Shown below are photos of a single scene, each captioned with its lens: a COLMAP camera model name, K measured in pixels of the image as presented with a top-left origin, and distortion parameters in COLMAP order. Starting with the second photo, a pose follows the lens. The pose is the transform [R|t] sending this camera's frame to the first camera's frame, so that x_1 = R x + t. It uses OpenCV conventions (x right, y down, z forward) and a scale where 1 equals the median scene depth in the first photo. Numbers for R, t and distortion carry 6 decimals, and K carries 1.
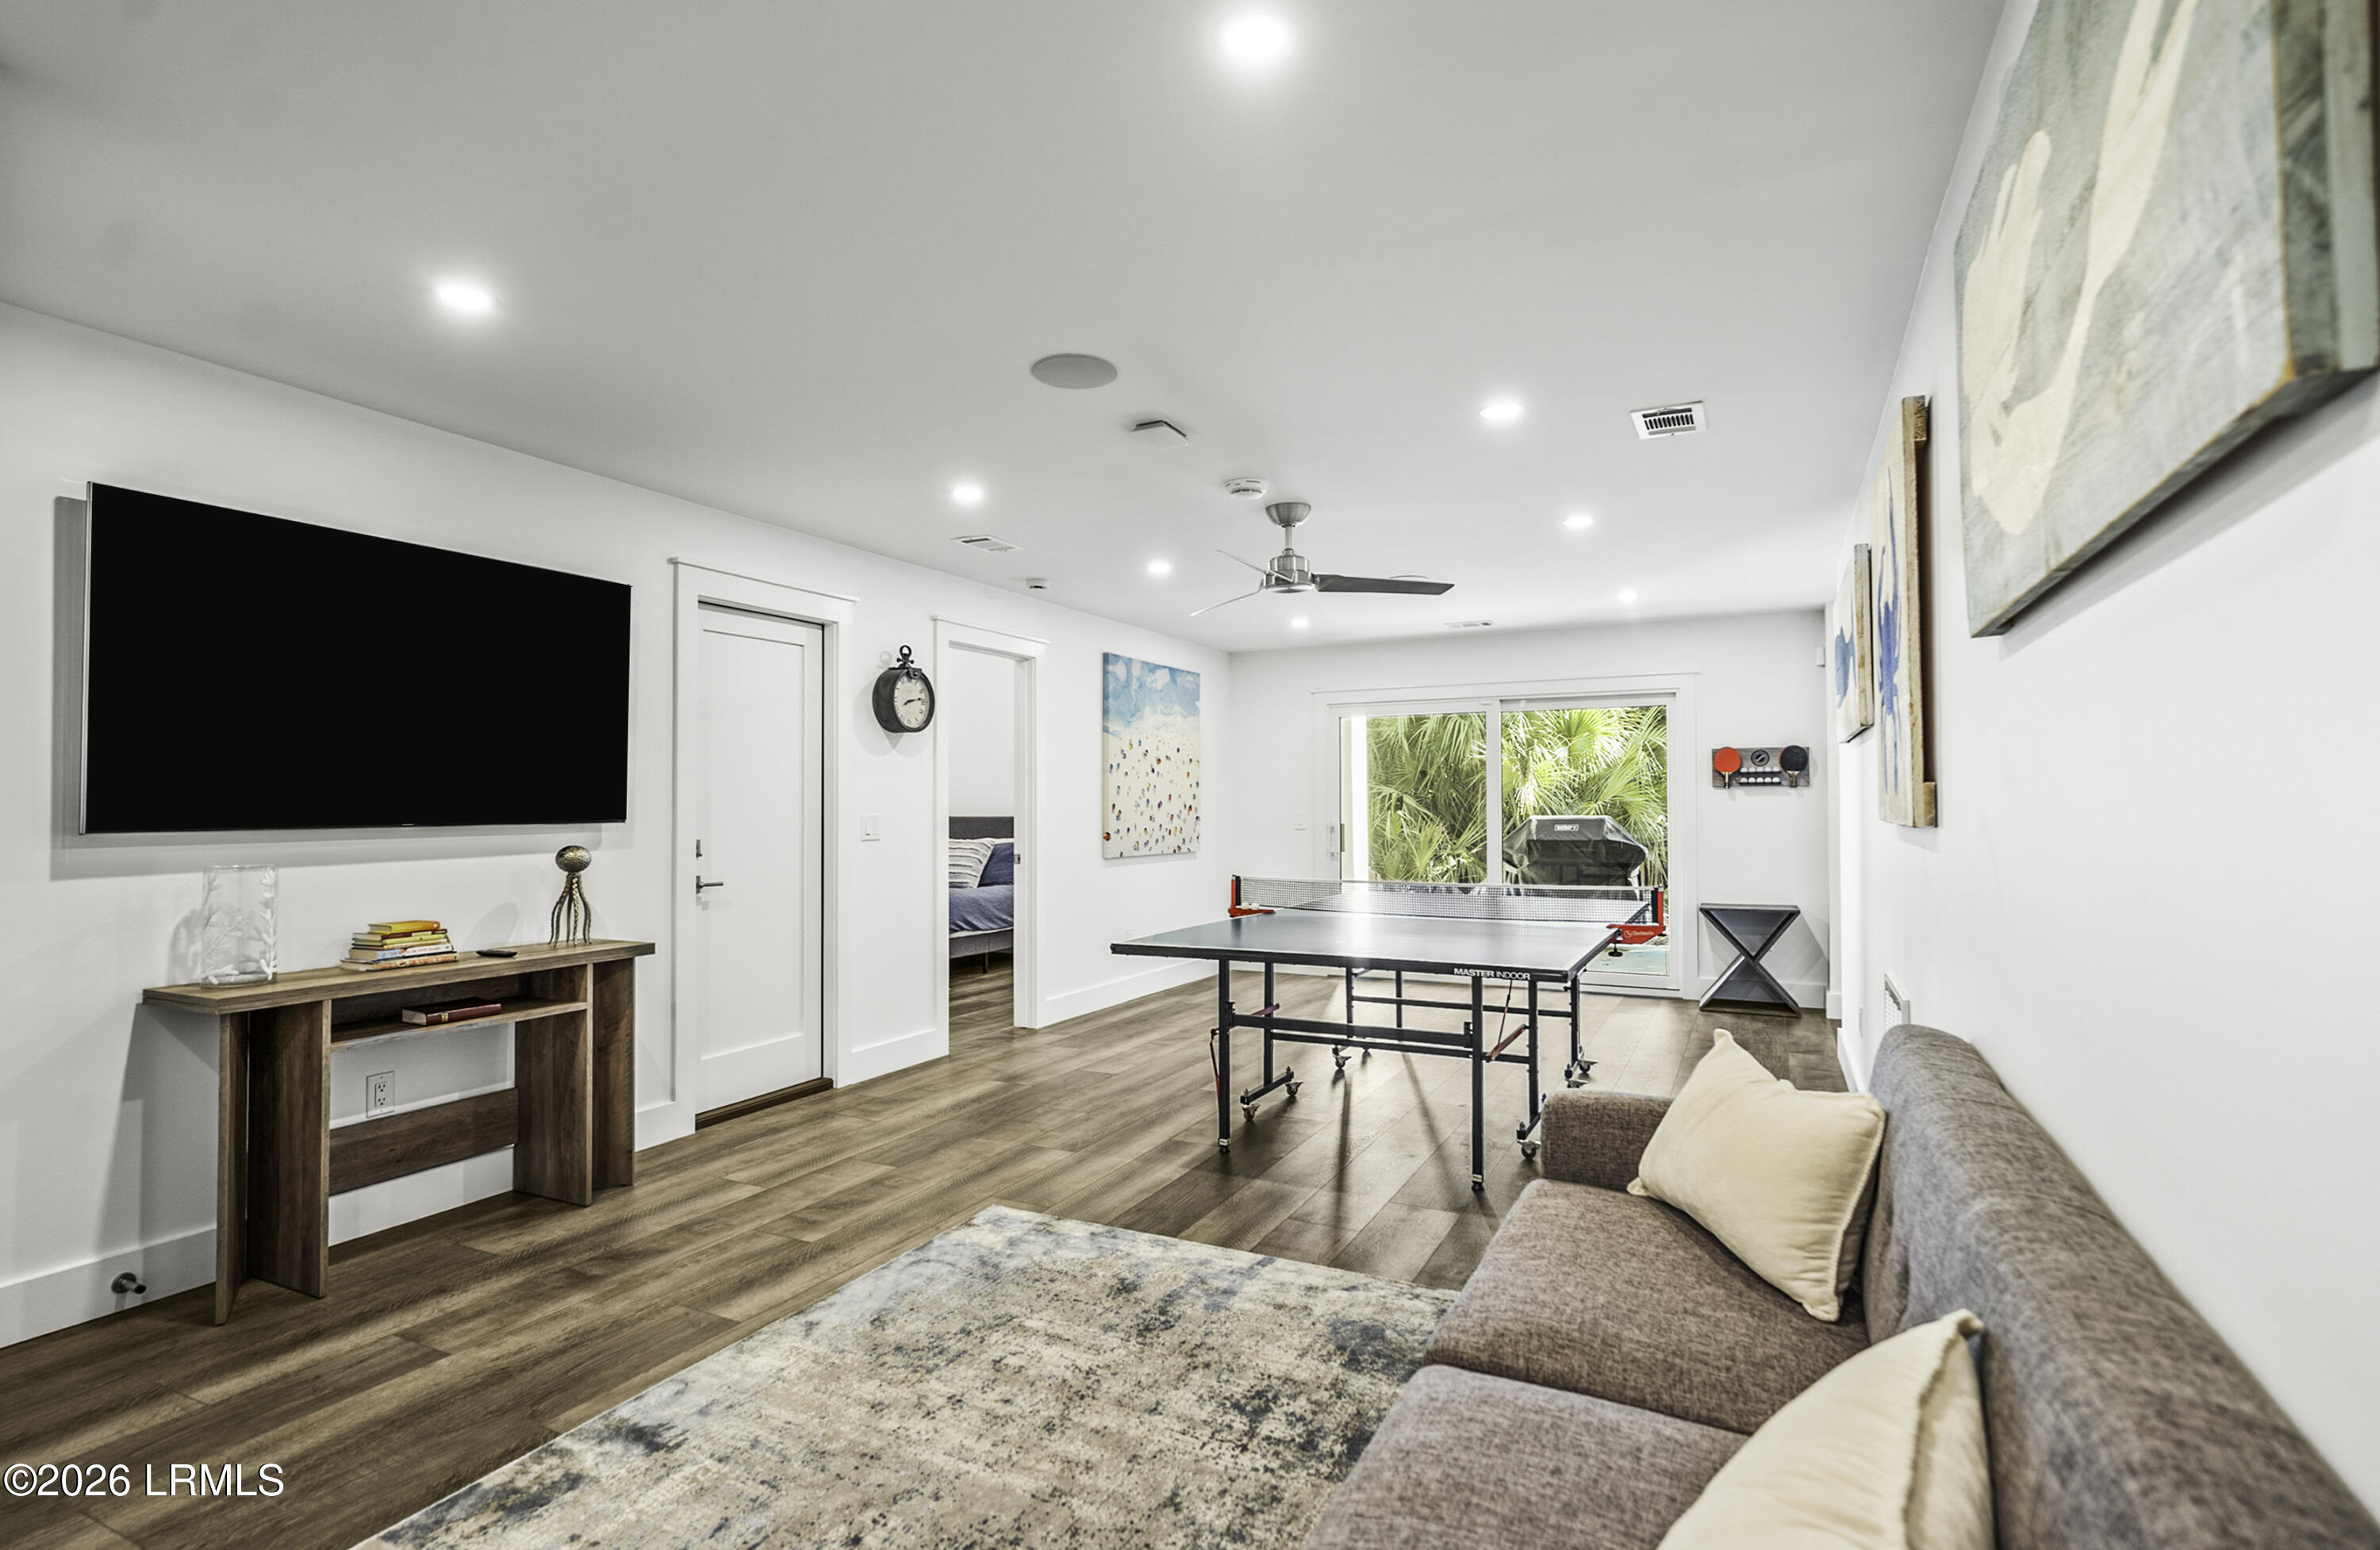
lens RADIAL K [[1153.8, 0, 1192.4], [0, 1153.8, 780.6], [0, 0, 1]] dist [-0.002304, -0.000177]
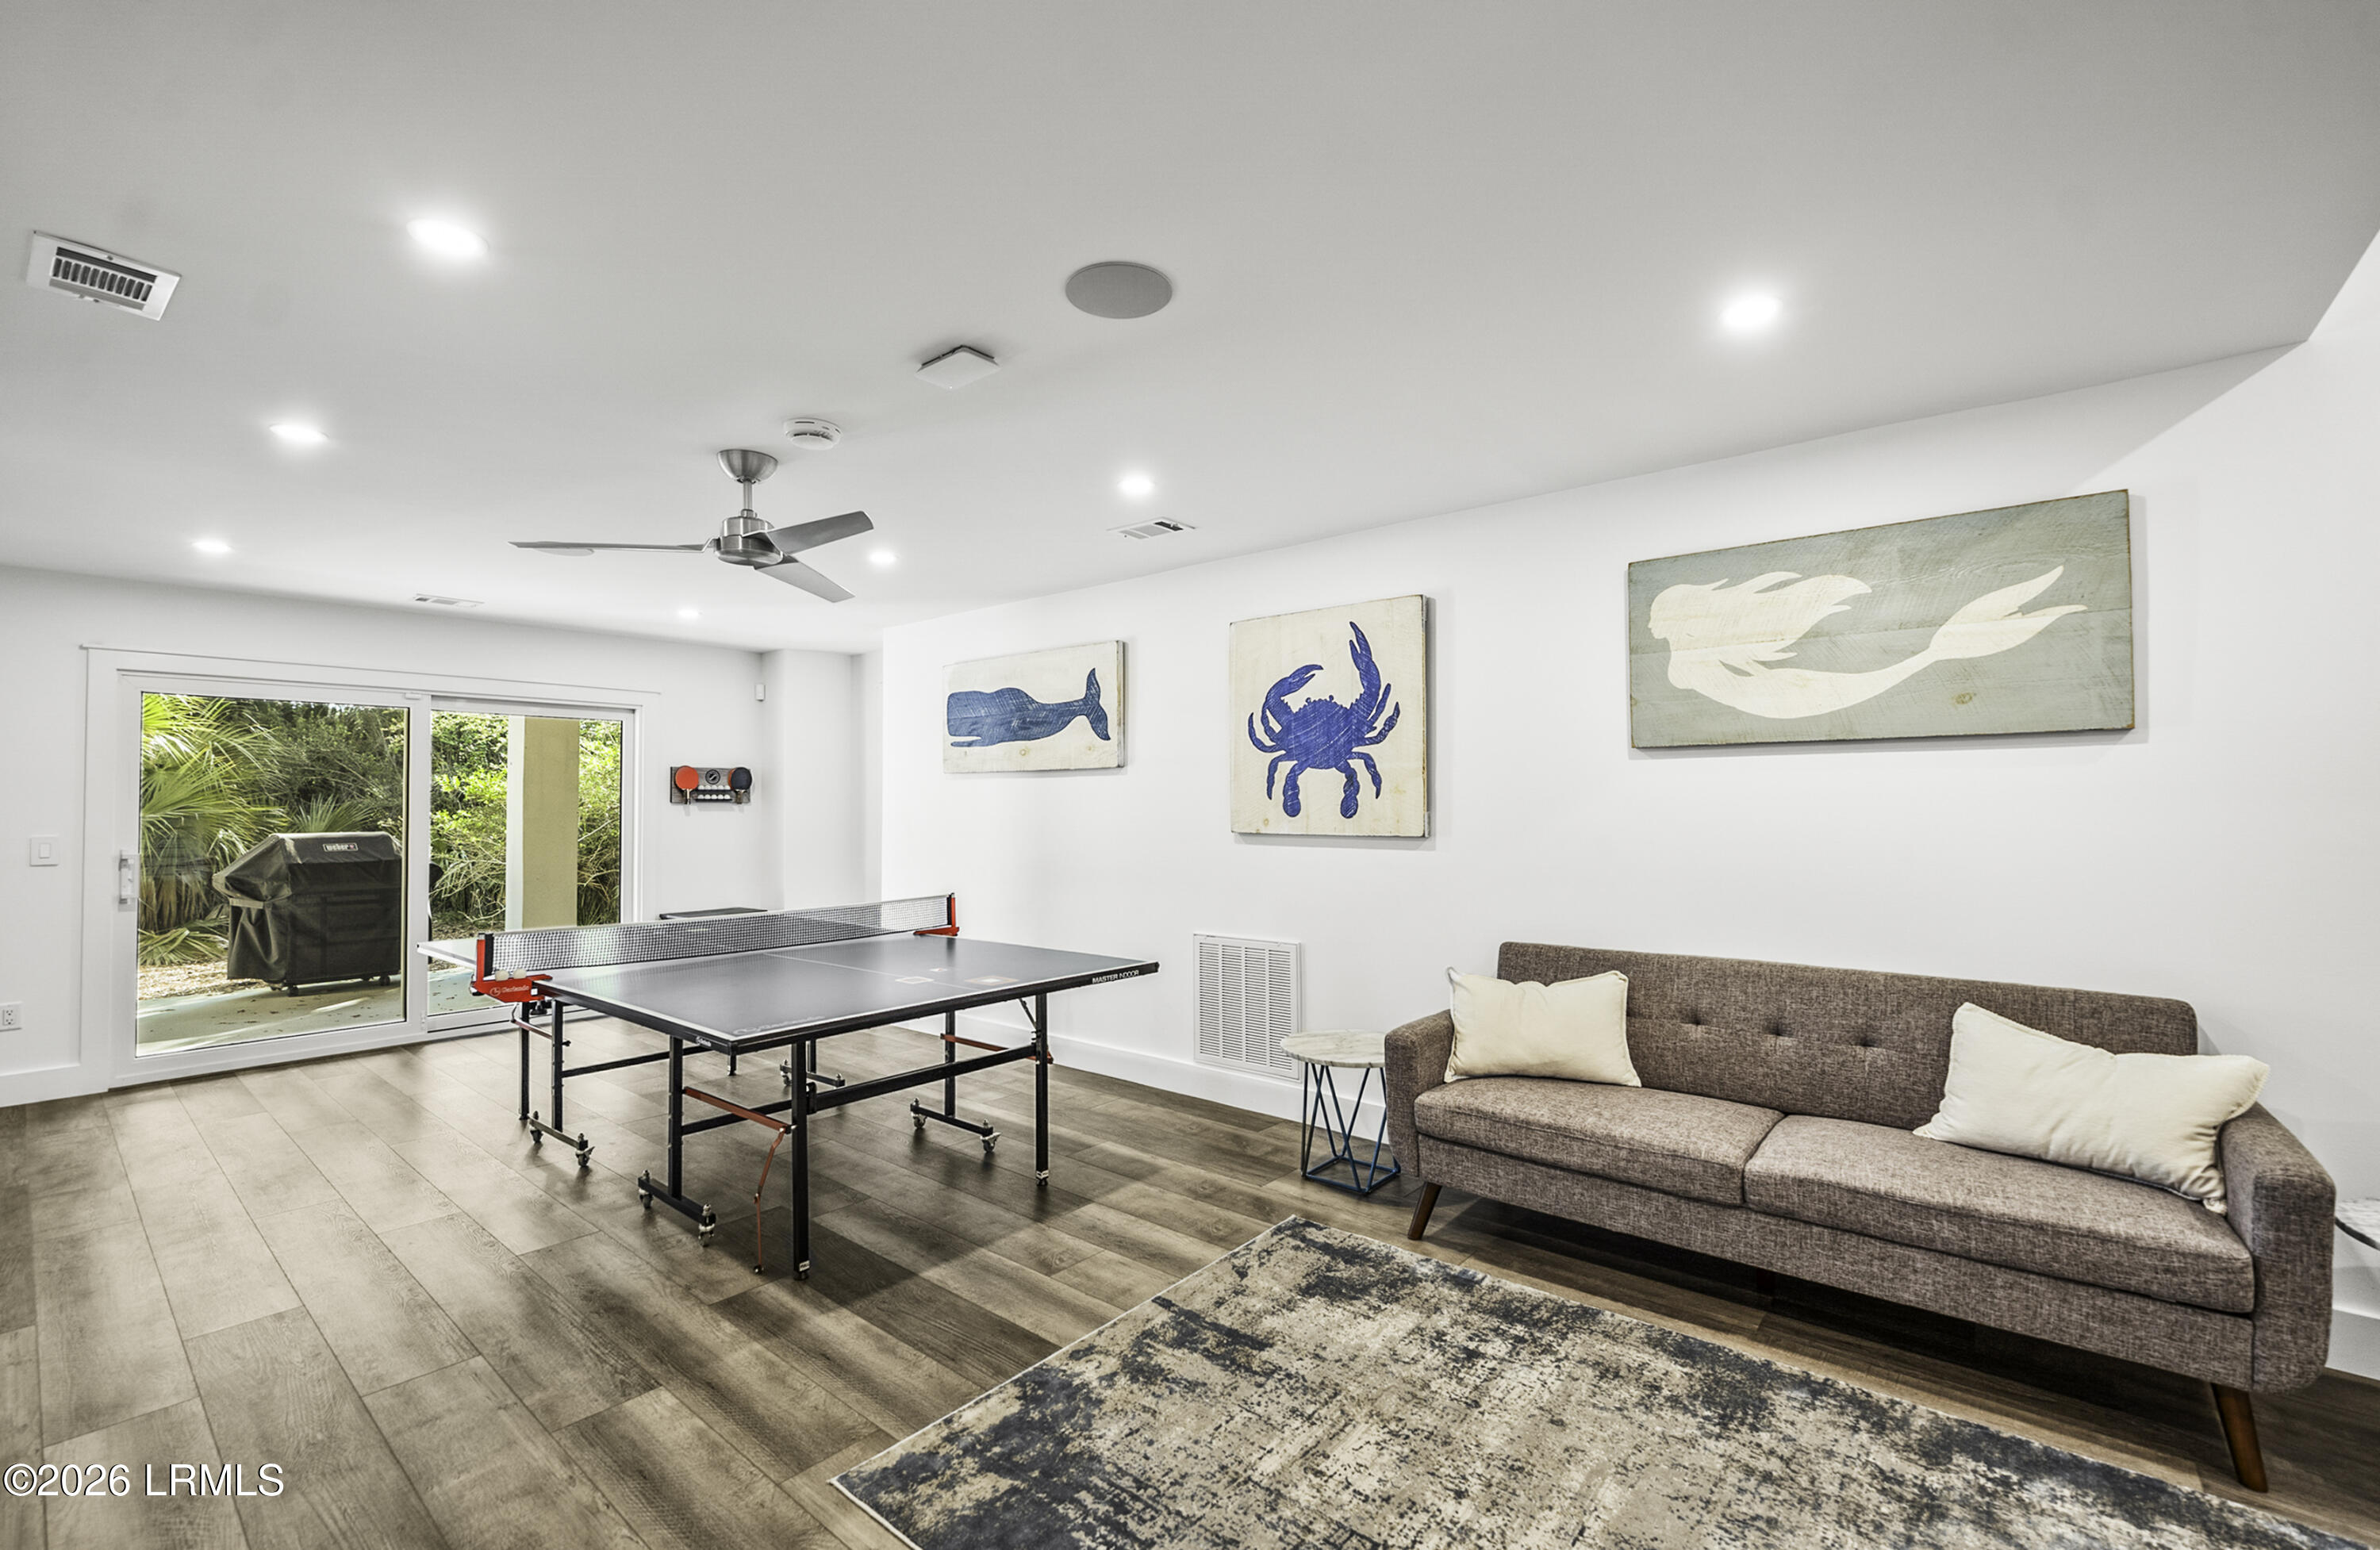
lens RADIAL K [[992.0, 0, 1189.9], [0, 992.0, 784.0], [0, 0, 1]] dist [-0.011777, -0.000063]
pose [[0.228080, 0.025968, 0.973296, -0.415621], [-0.017925, 0.999587, -0.022469, -0.000021], [-0.973477, -0.012322, 0.228451, 0.439959]]
